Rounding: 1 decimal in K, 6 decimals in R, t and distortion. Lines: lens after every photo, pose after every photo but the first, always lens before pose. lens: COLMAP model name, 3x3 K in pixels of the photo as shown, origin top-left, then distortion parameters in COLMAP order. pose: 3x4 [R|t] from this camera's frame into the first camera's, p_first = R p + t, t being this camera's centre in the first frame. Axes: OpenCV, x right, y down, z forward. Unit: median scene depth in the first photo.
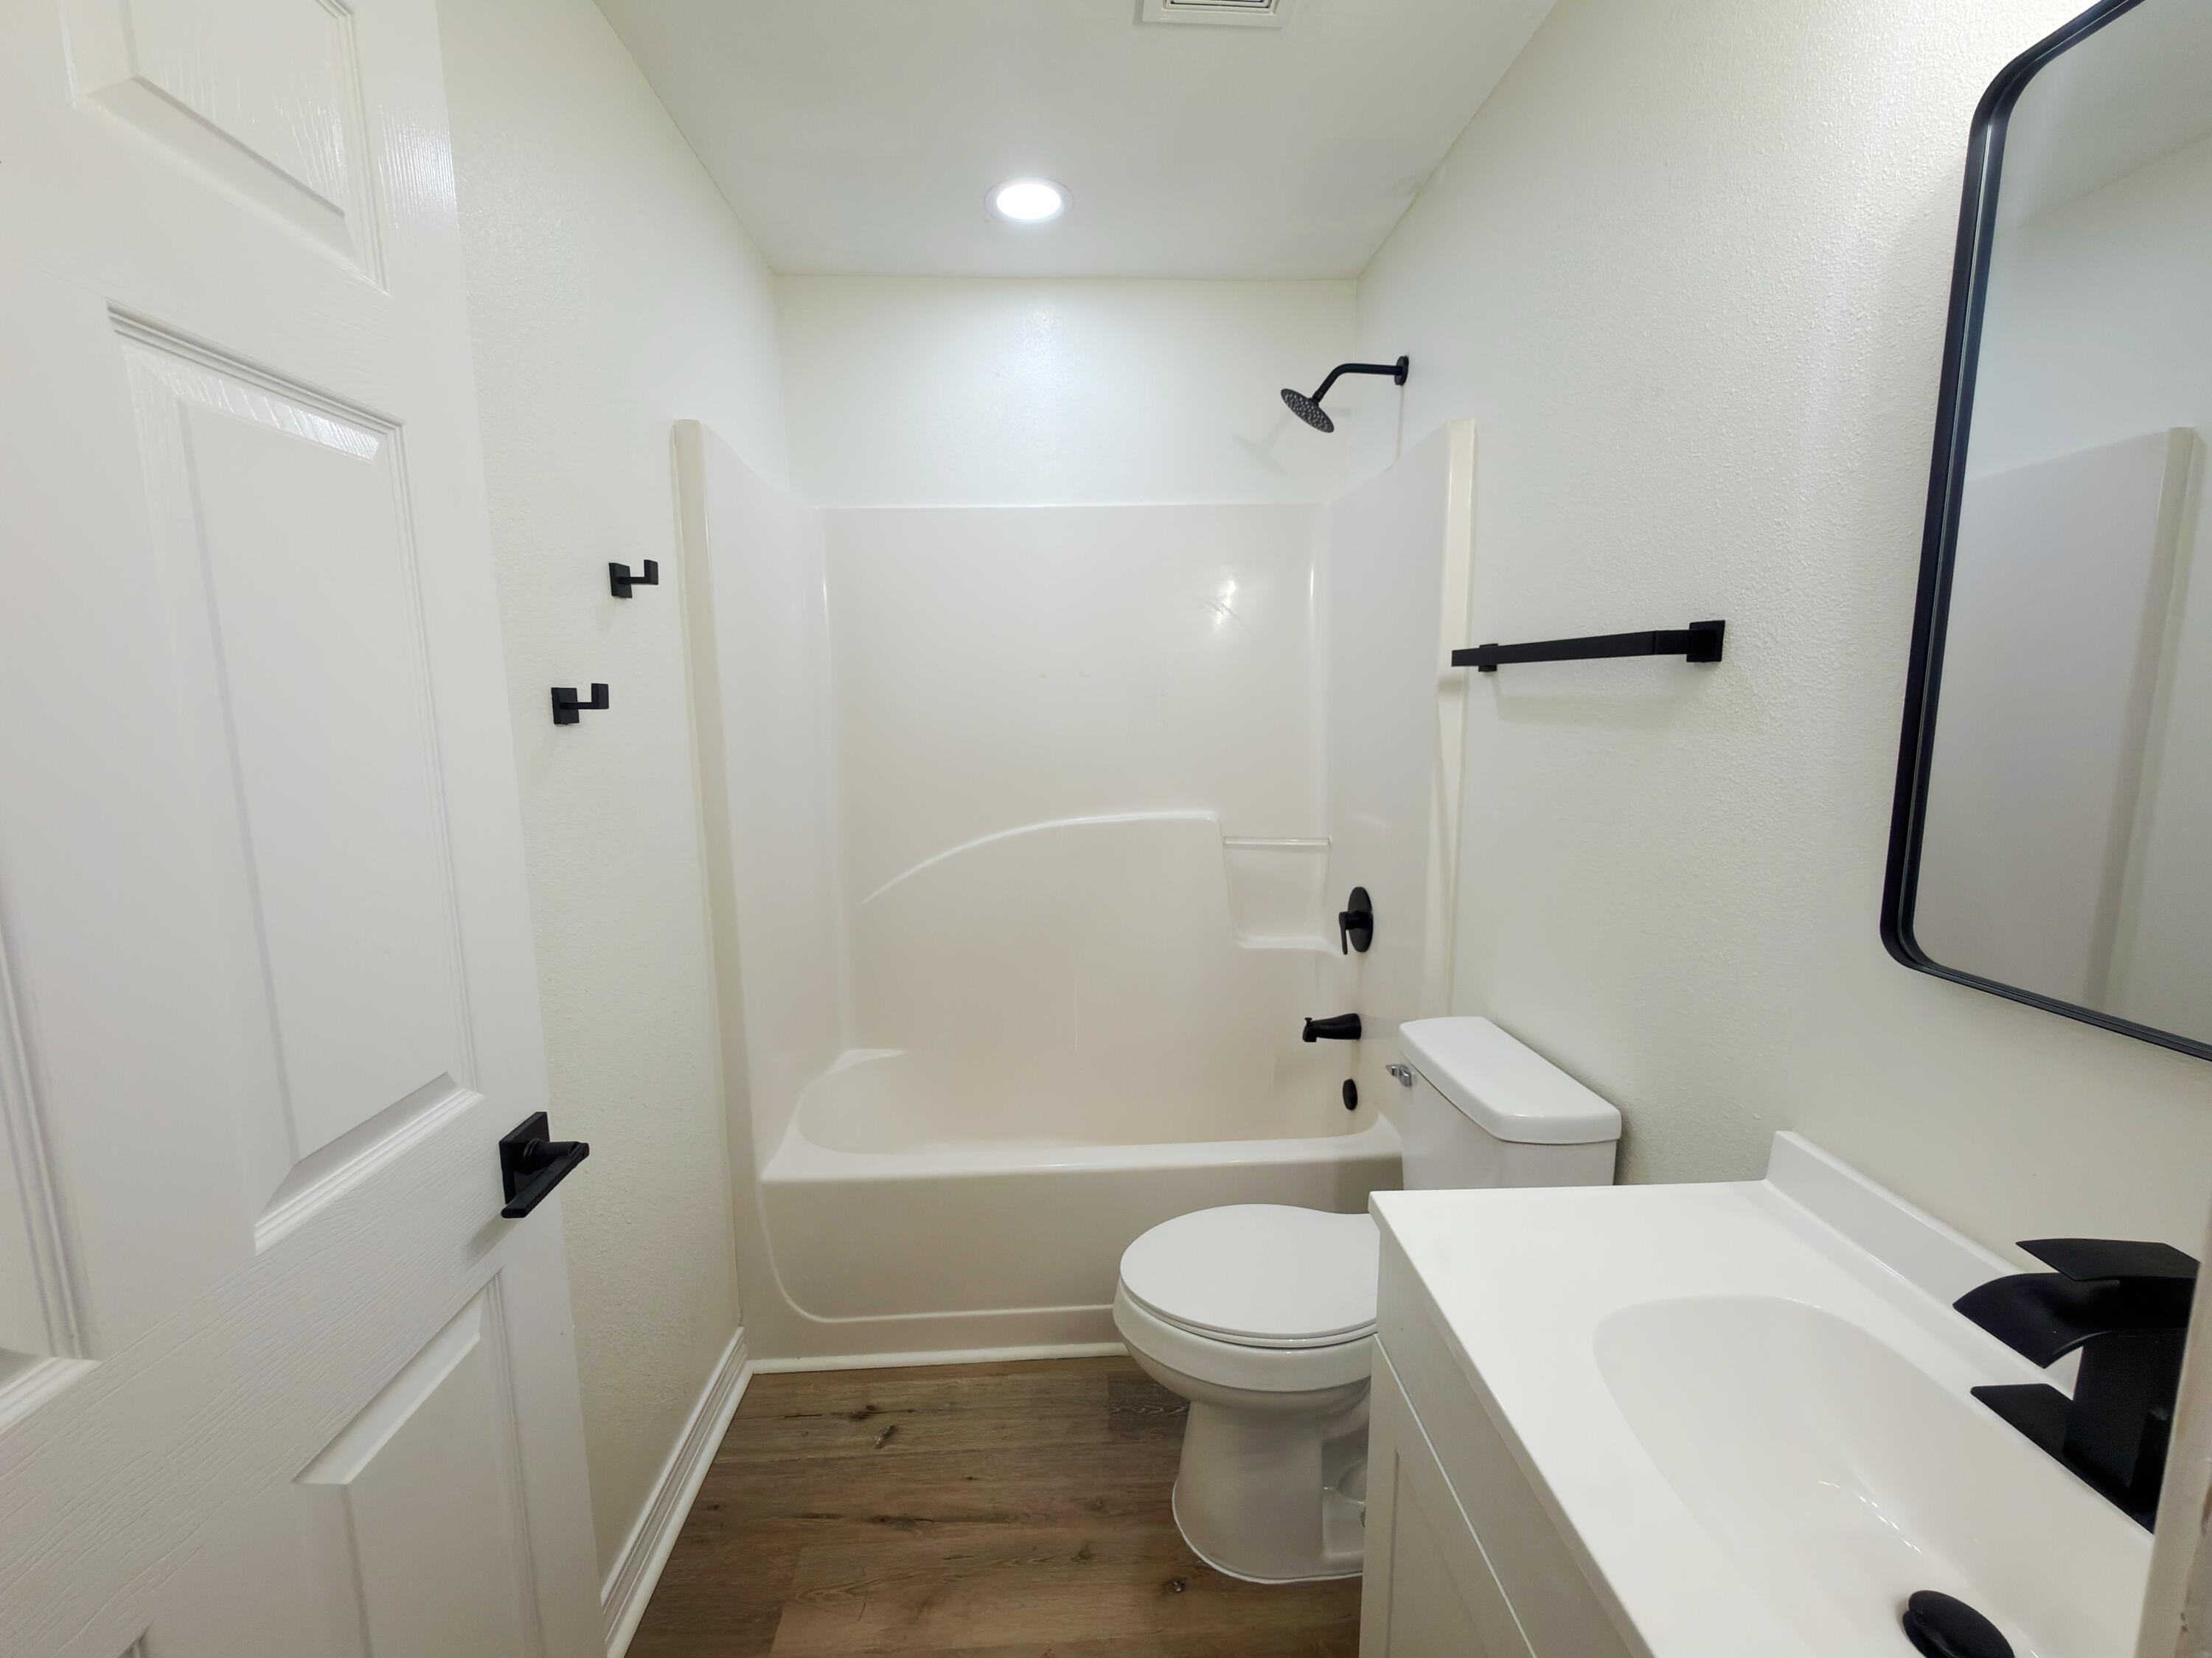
lens RADIAL K [[889.4, 0, 1103.6], [0, 889.4, 823.4], [0, 0, 1]] dist [0.000279, 0.000294]
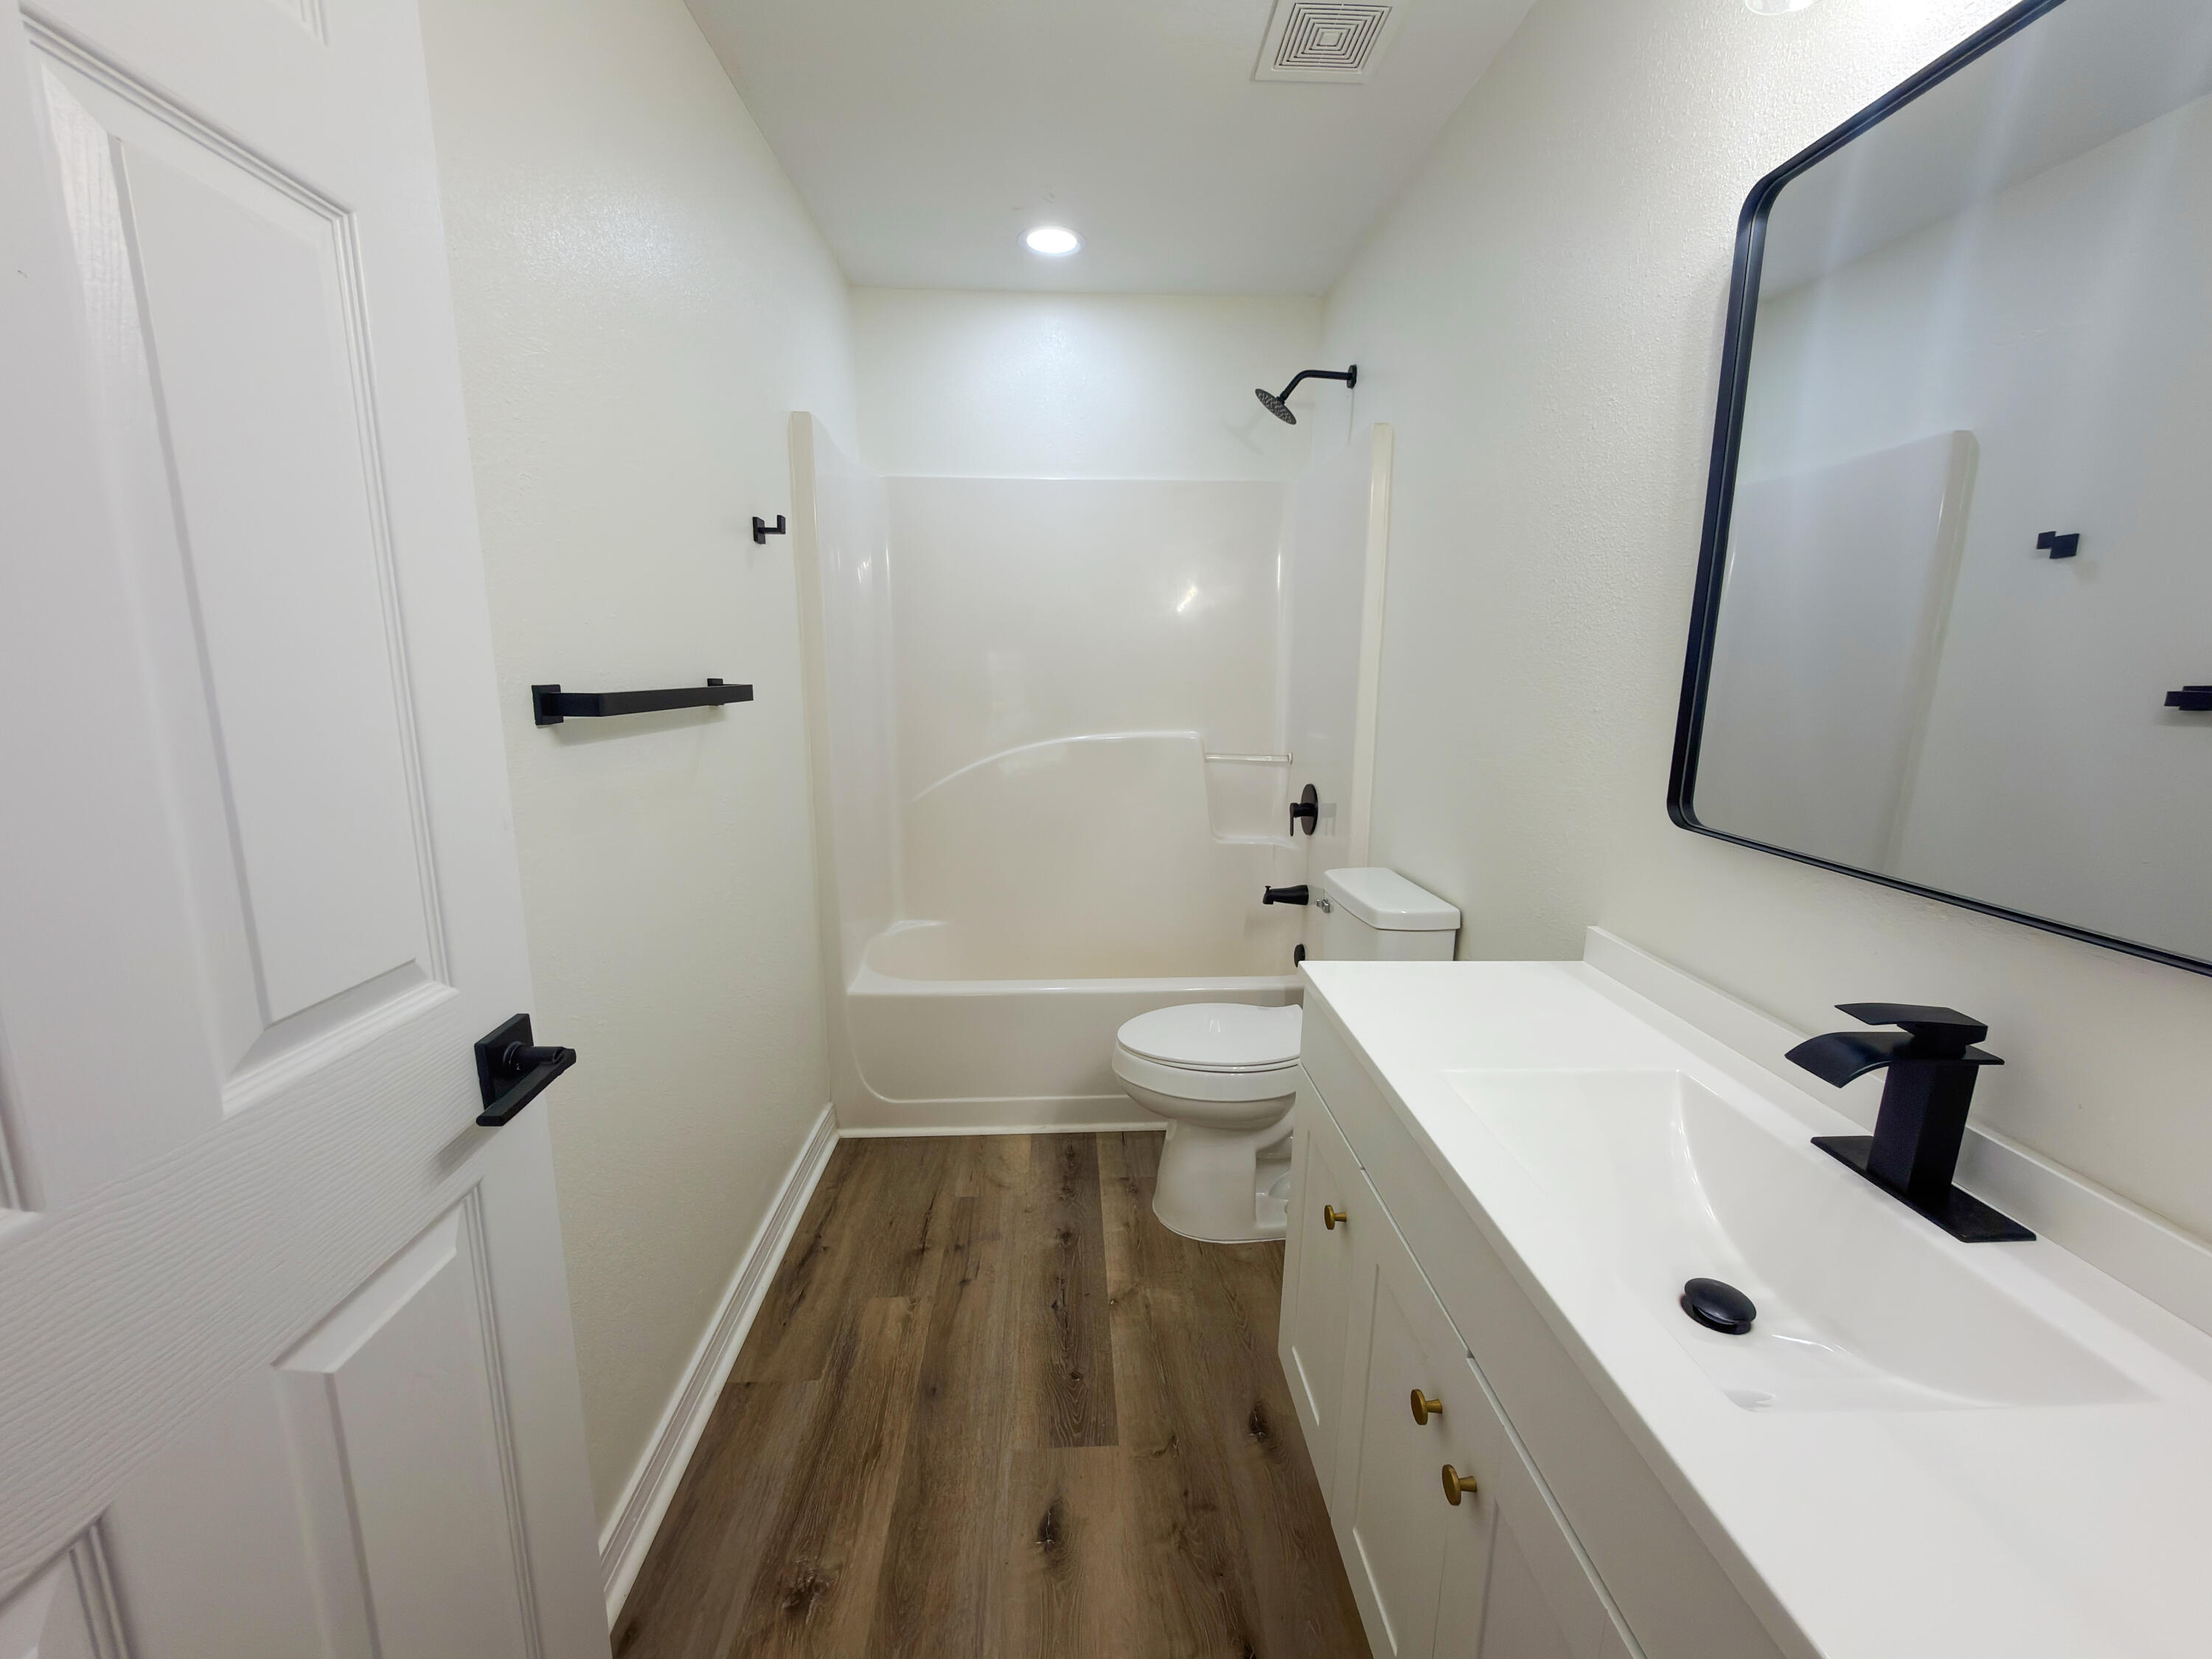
lens RADIAL K [[892.8, 0, 1126.7], [0, 892.8, 822.9], [0, 0, 1]] dist [-0.003517, -0.000317]
pose [[0.999617, 0.014890, 0.023327, -0.004999], [-0.015843, 0.999026, 0.041190, 0.086815], [-0.022691, -0.041544, 0.998879, -0.313378]]
